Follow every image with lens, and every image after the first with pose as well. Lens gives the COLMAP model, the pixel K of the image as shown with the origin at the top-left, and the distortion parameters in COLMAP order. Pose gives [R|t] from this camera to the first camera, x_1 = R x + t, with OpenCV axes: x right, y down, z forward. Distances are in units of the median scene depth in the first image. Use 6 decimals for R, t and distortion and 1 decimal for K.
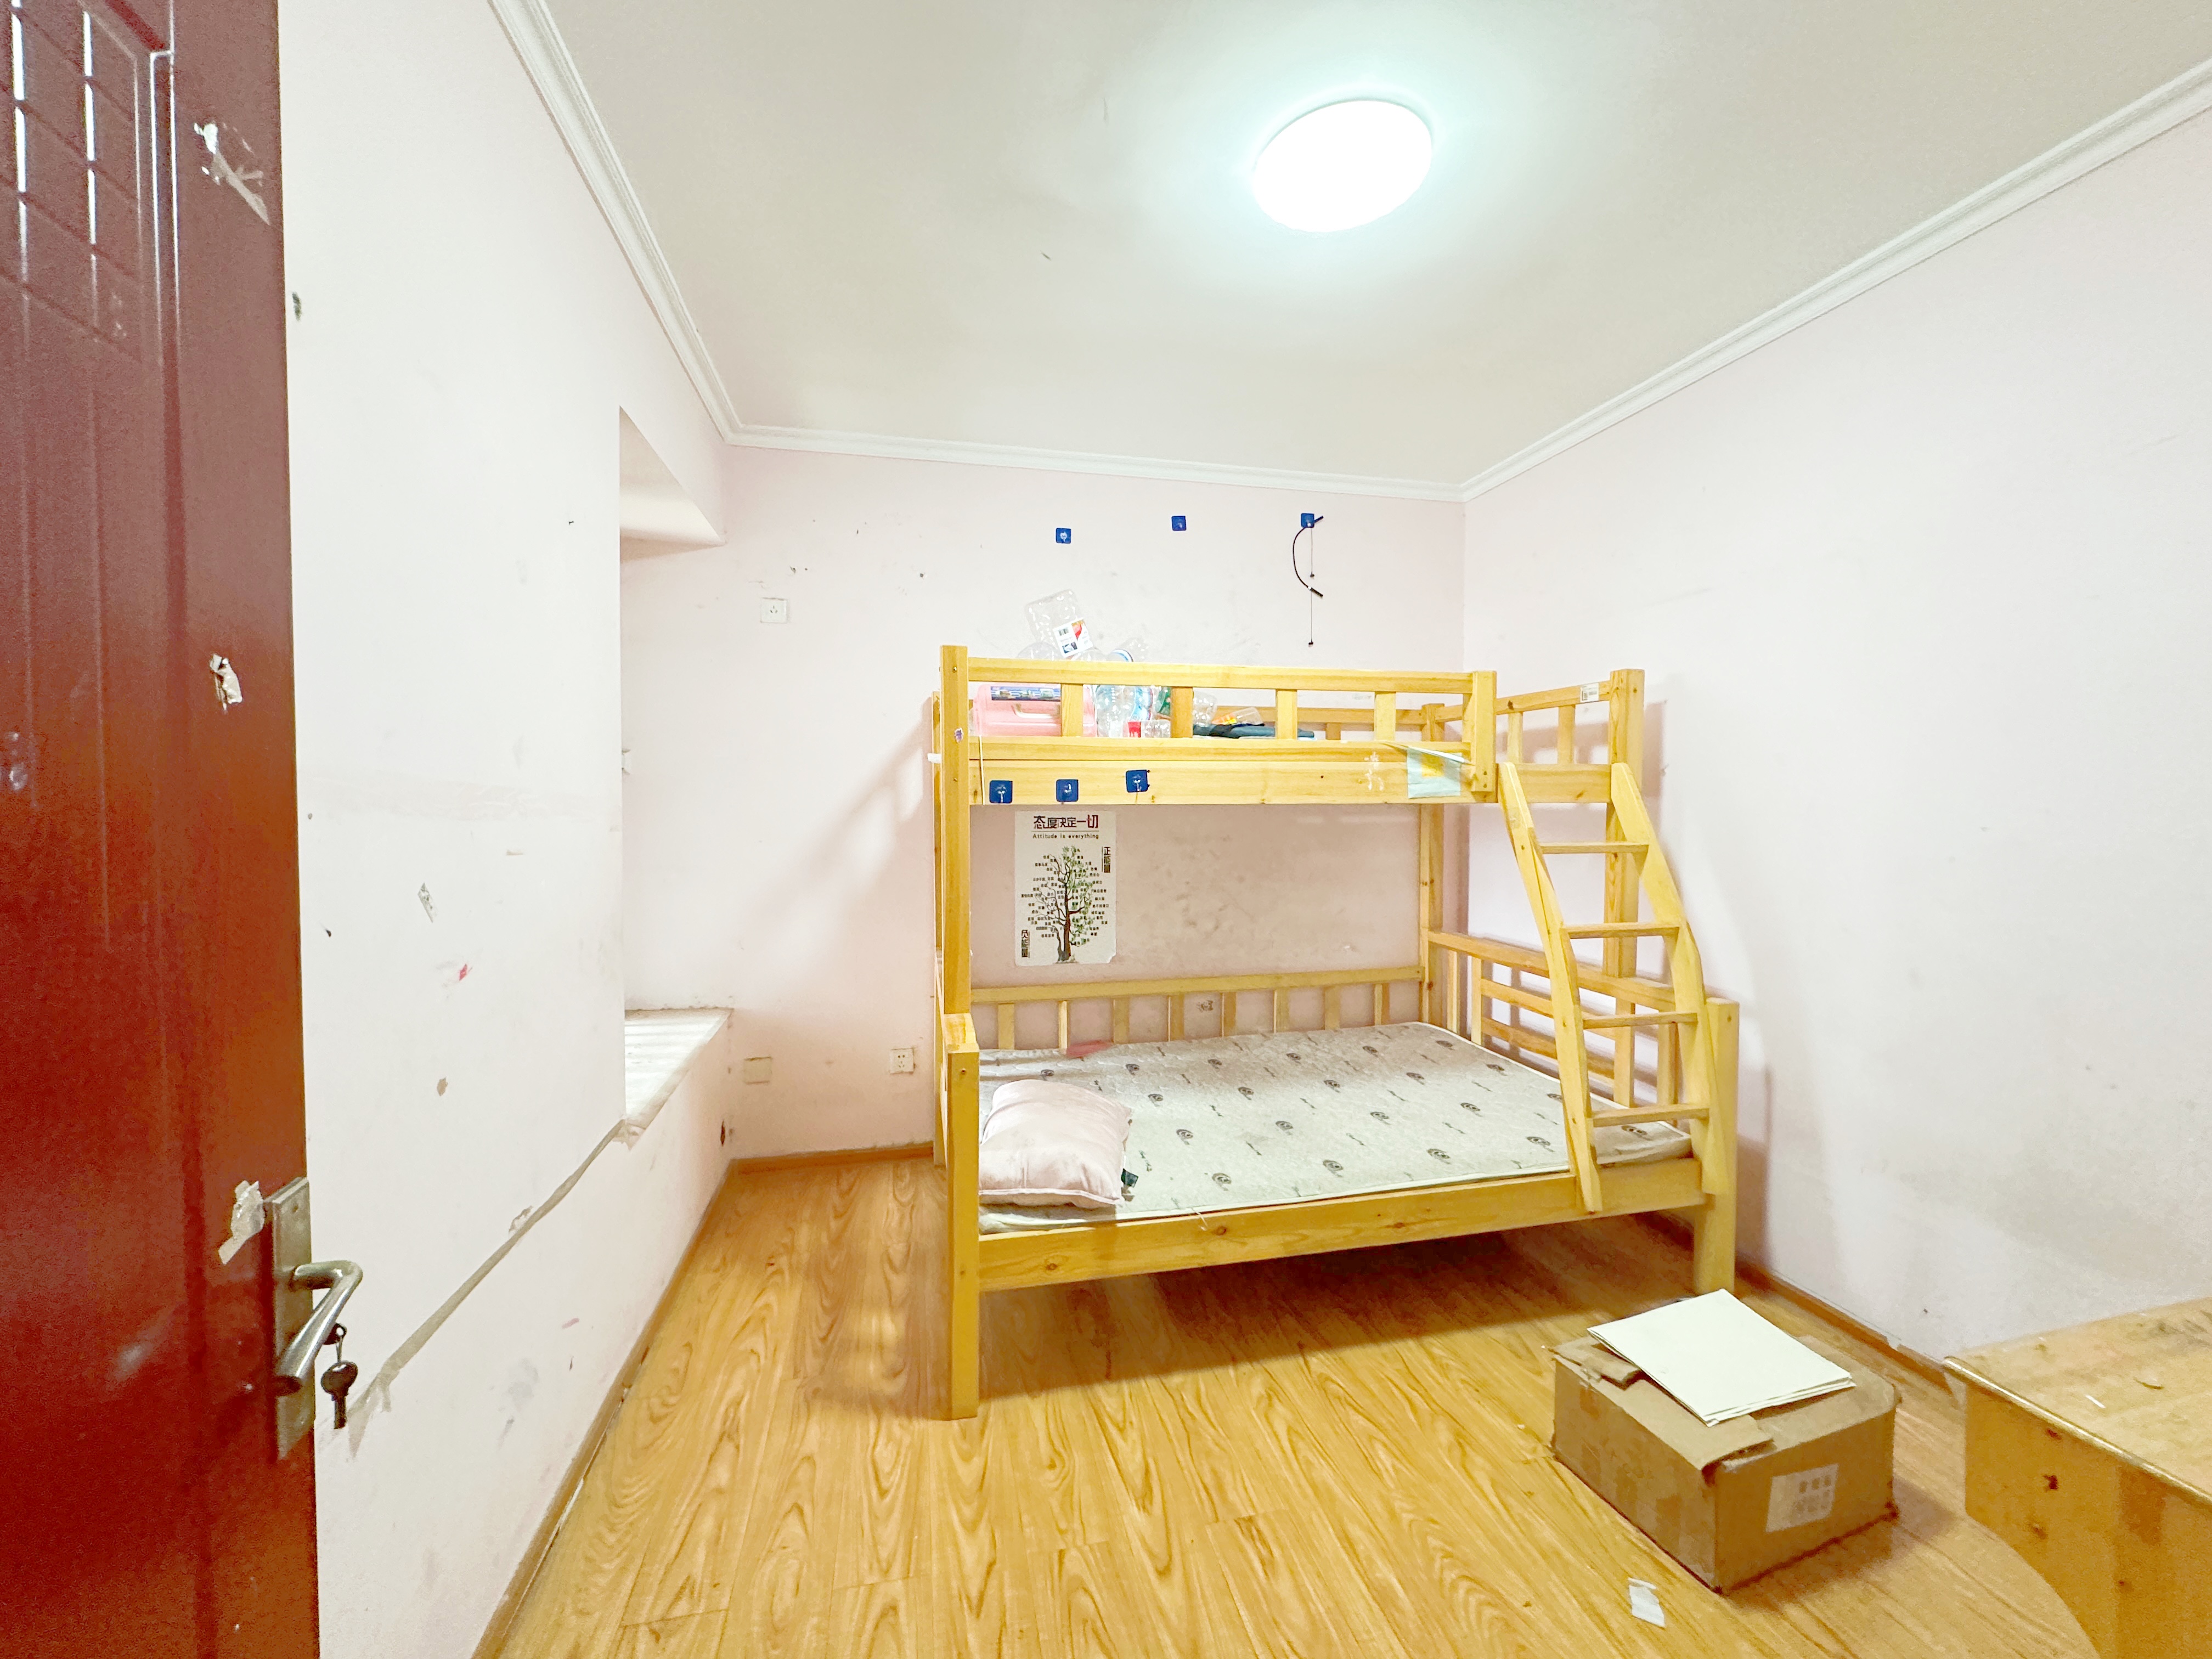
lens RADIAL K [[881.8, 0, 1110.9], [0, 881.8, 824.0], [0, 0, 1]] dist [-0.000975, 0.000828]
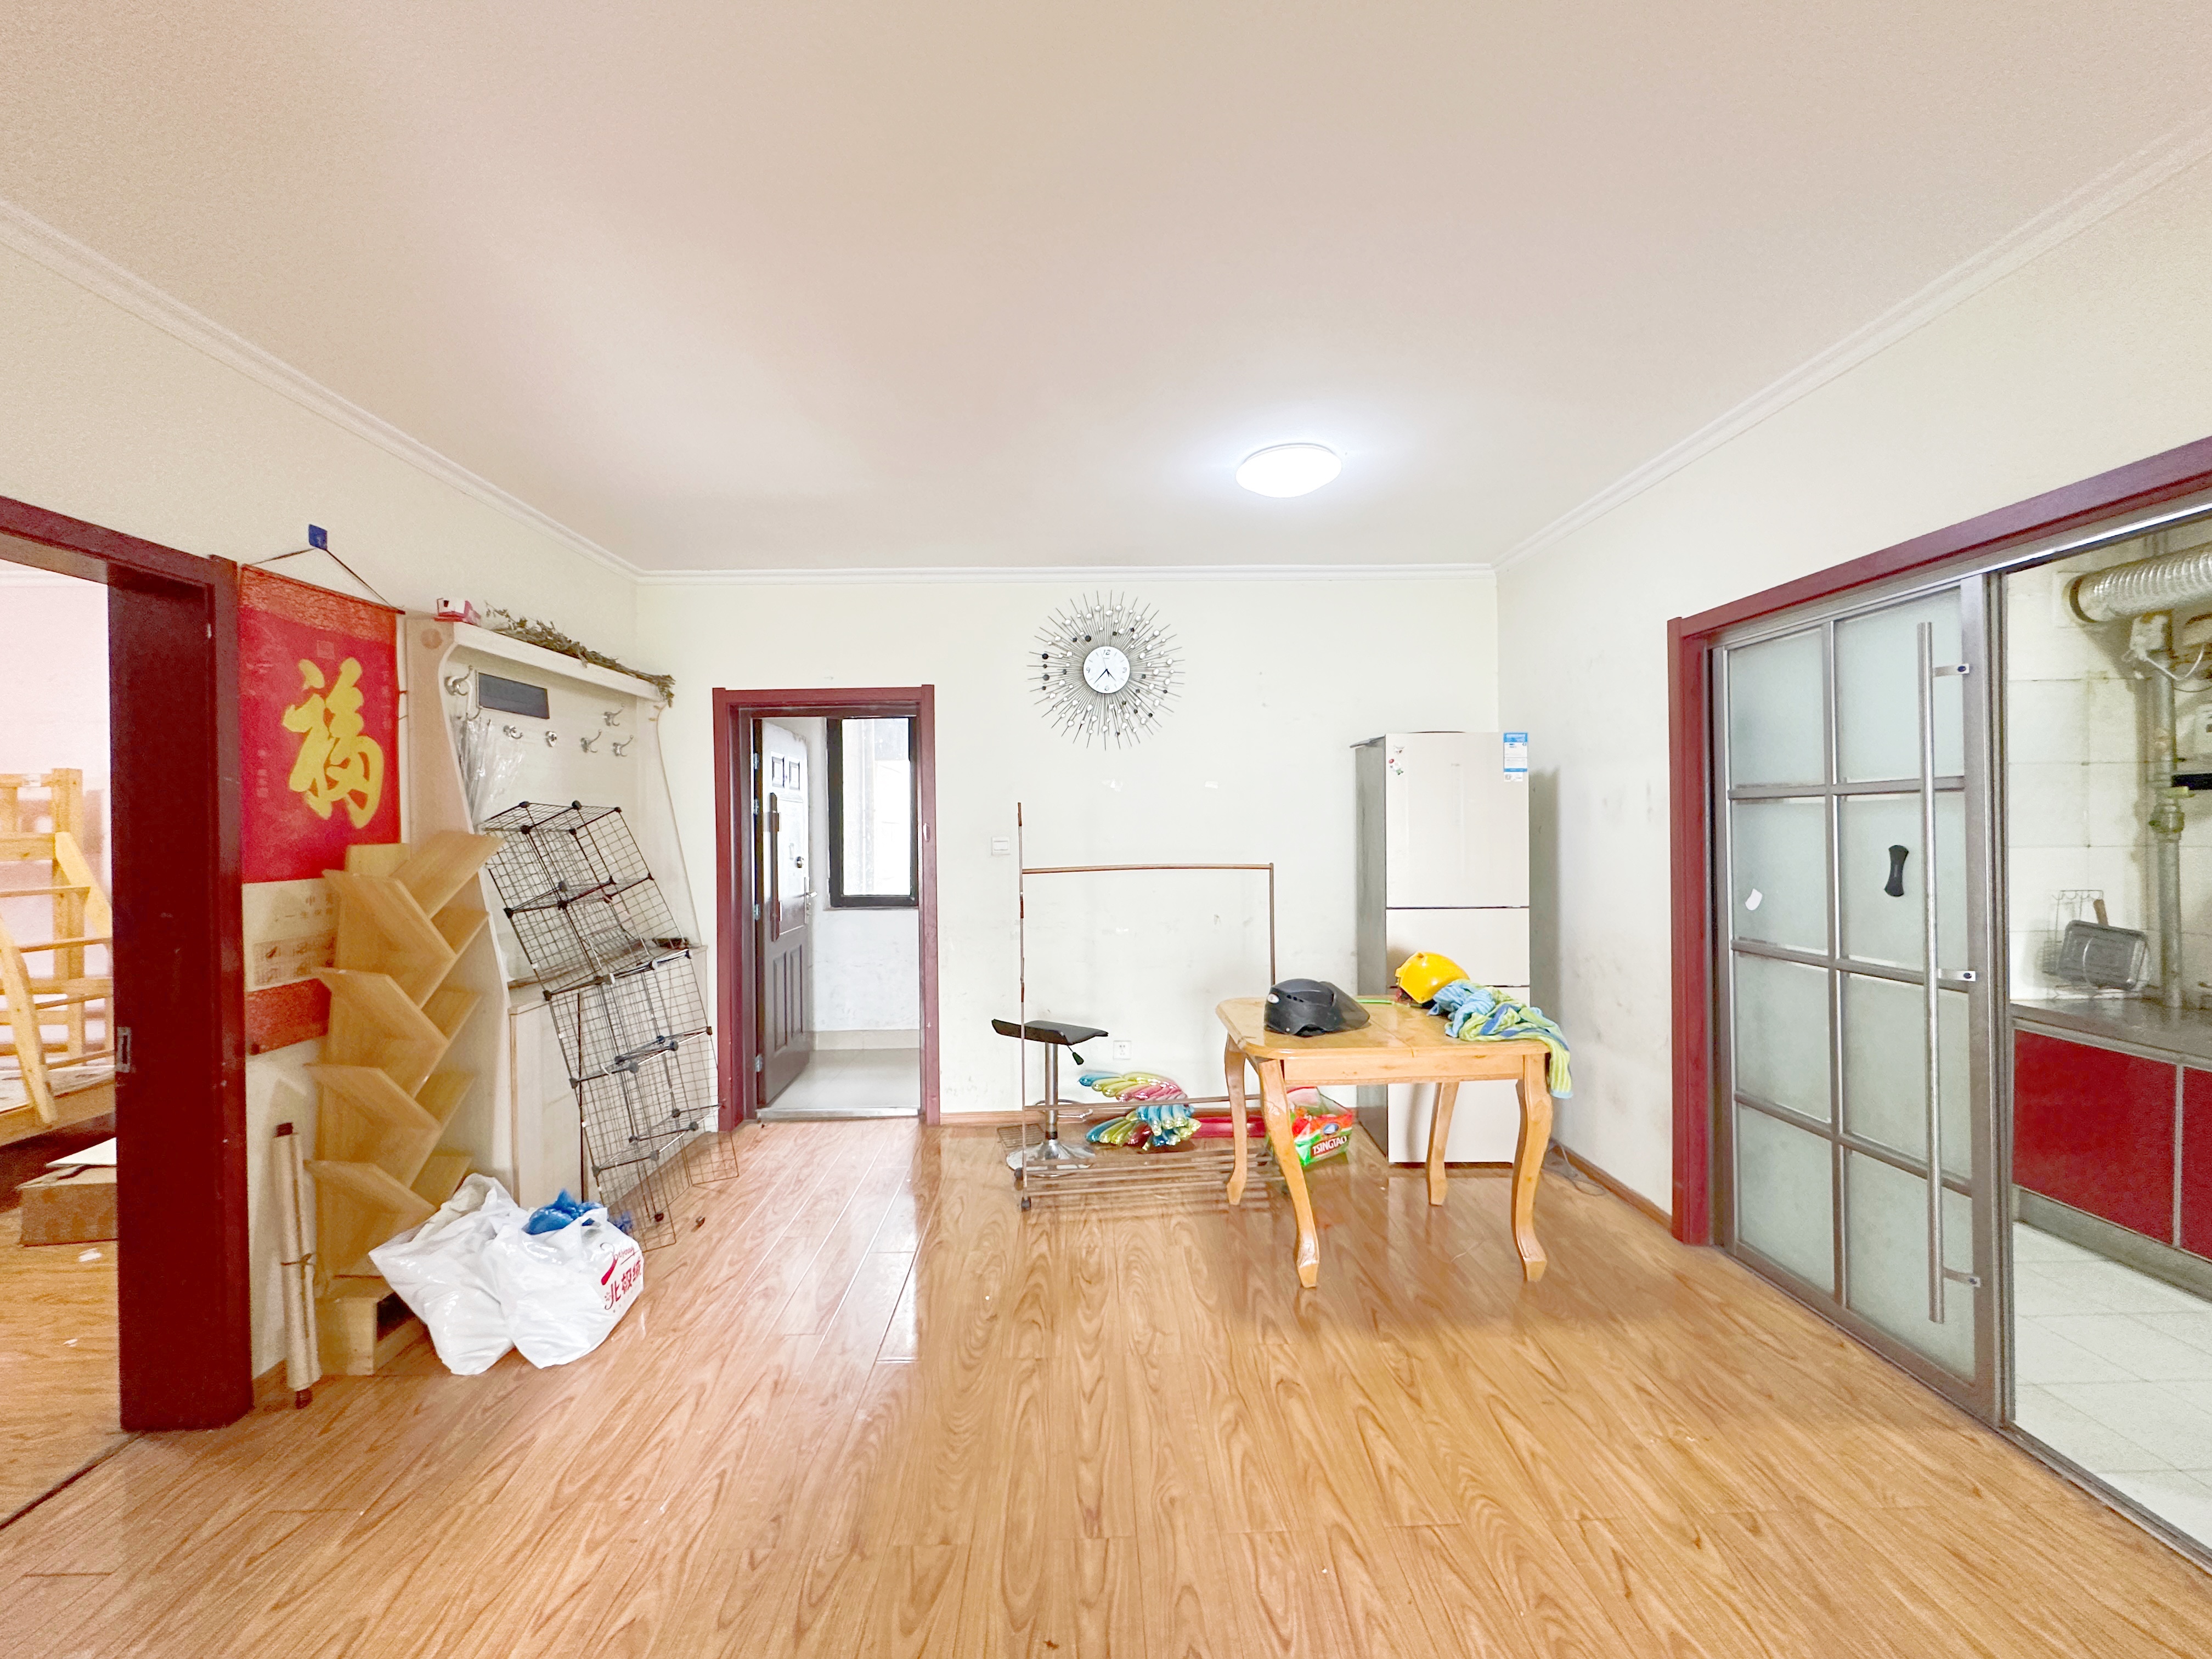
lens RADIAL K [[881.8, 0, 1101.8], [0, 881.8, 831.5], [0, 0, 1]] dist [-0.000975, 0.000828]
pose [[0.194561, -0.011118, 0.980828, -0.502002], [0.043784, 0.999038, 0.002640, 0.001484], [-0.979913, 0.042431, 0.194860, -0.936515]]
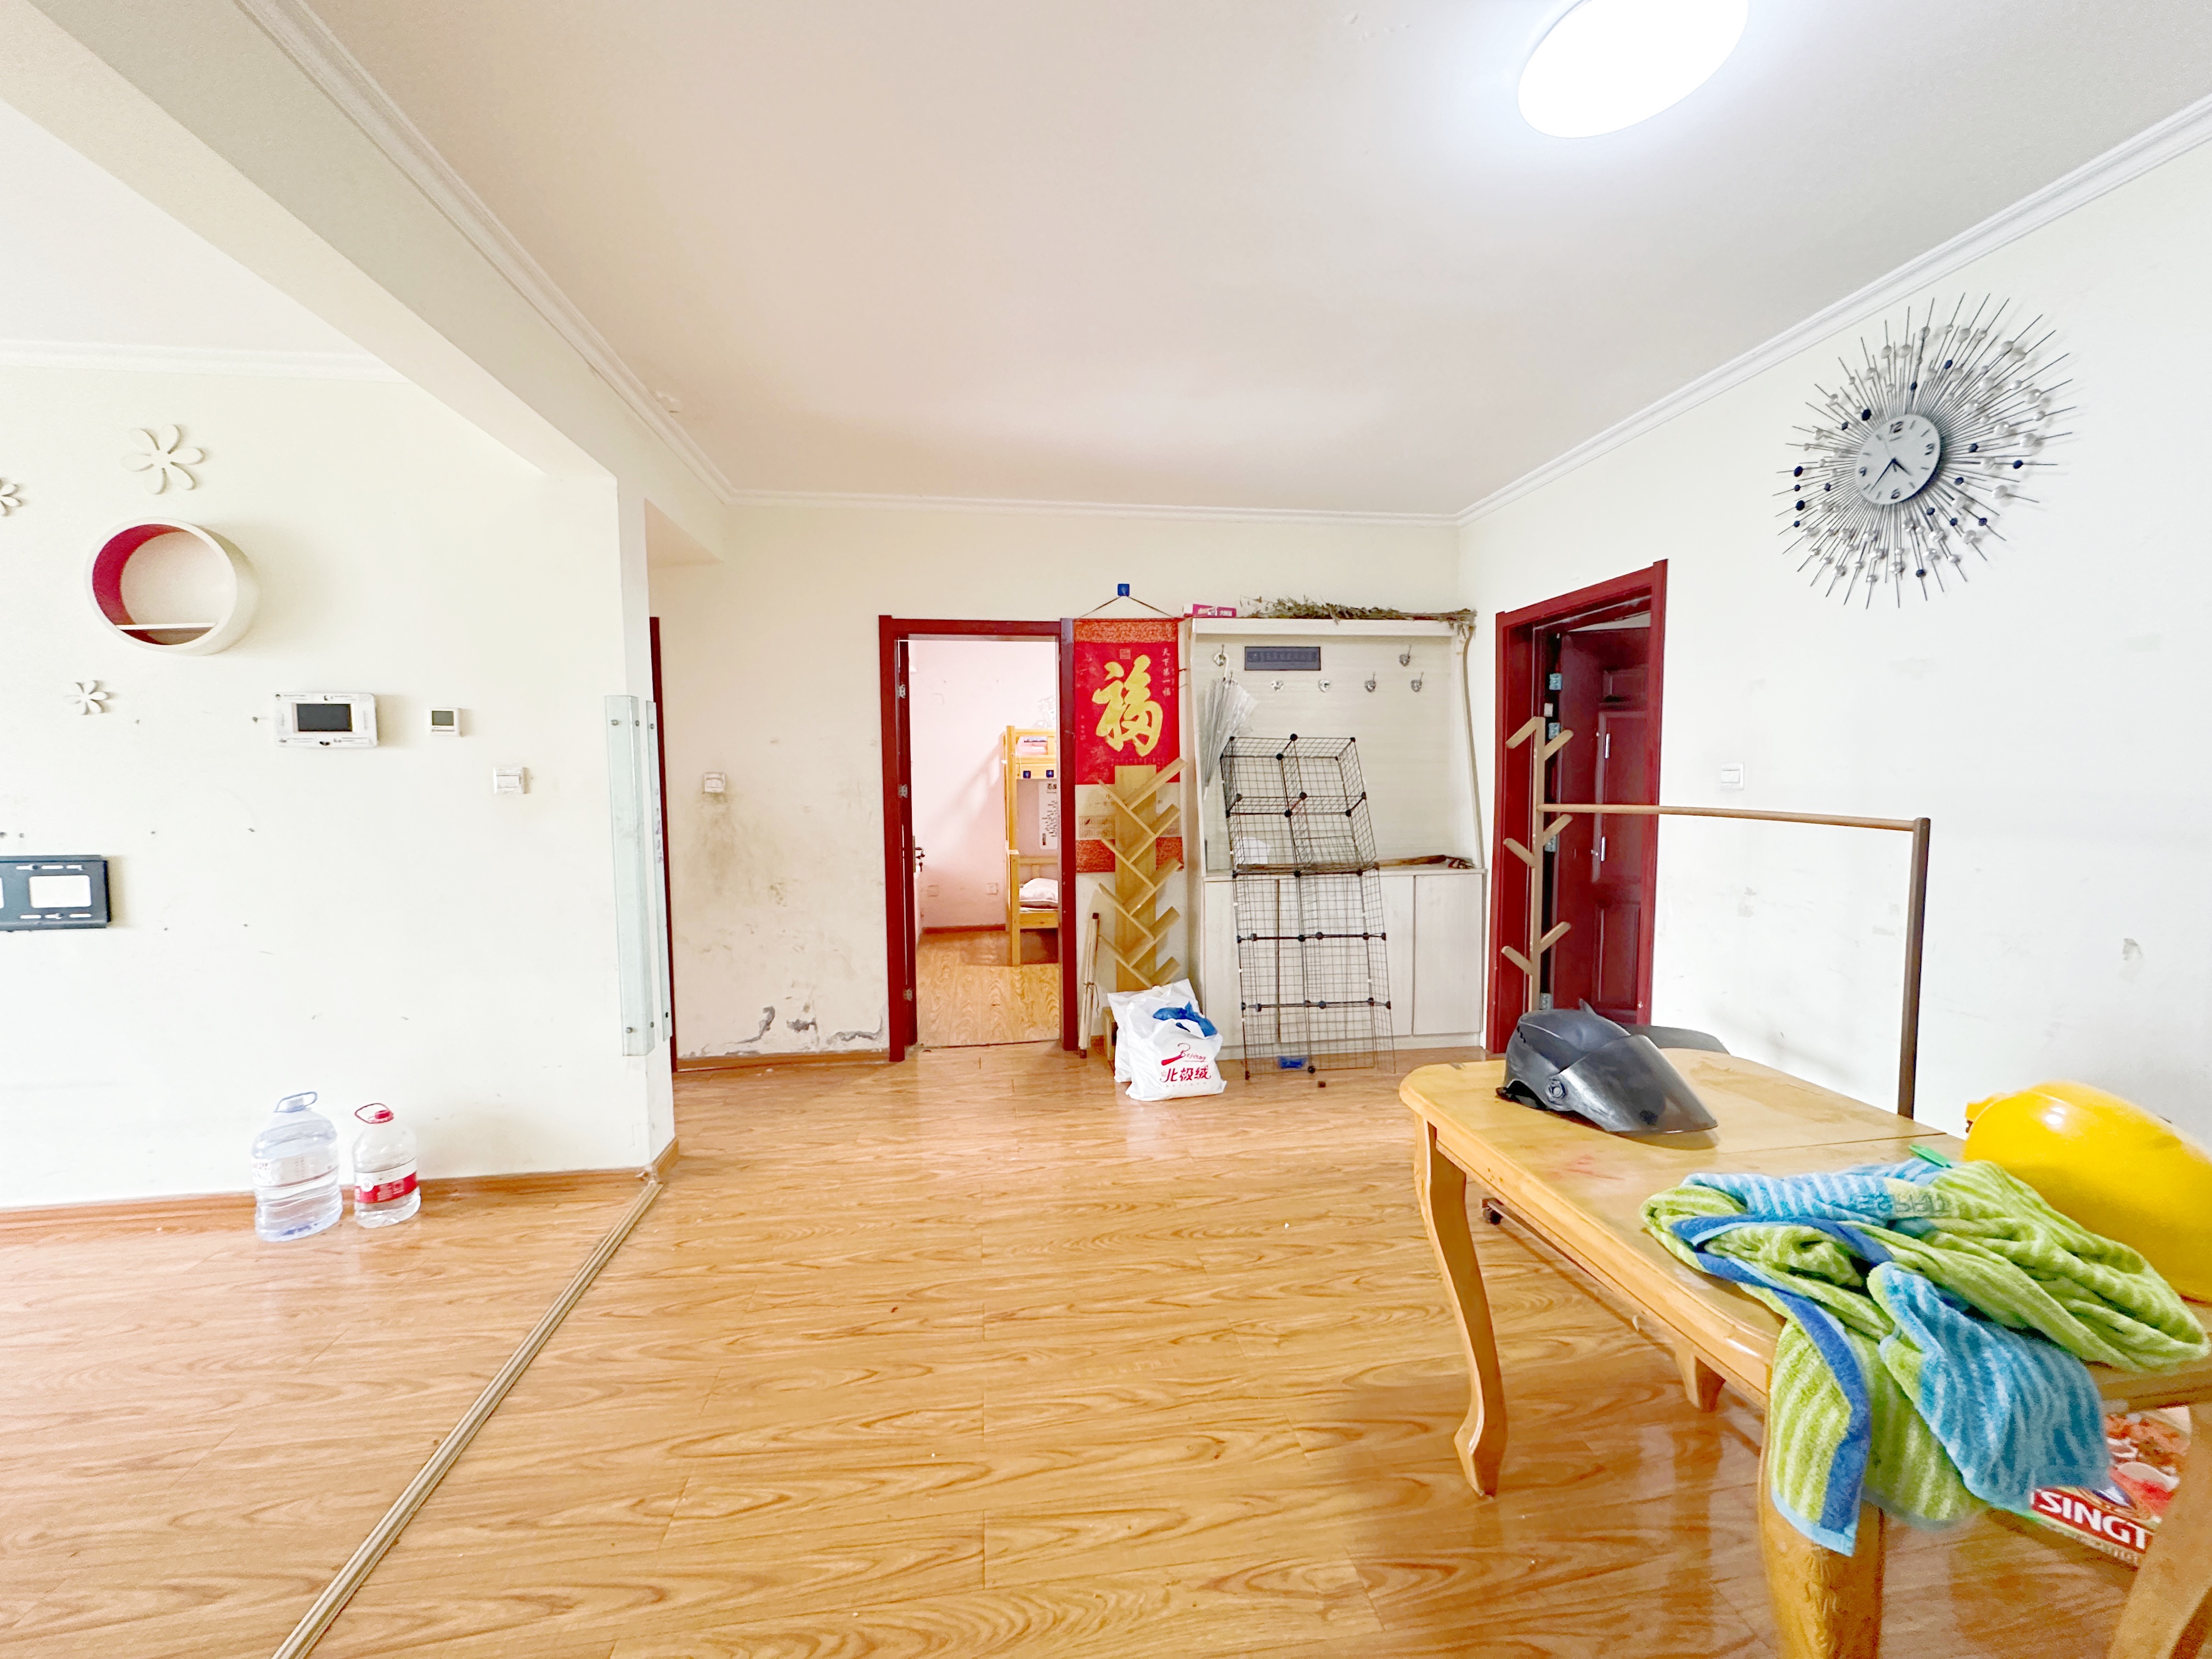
lens RADIAL K [[881.8, 0, 1114.1], [0, 881.8, 833.5], [0, 0, 1]] dist [-0.000975, 0.000828]
pose [[0.997228, -0.006543, -0.074117, 0.313423], [0.009283, 0.999284, 0.036691, 0.046030], [0.073824, -0.037277, 0.996574, -1.569543]]
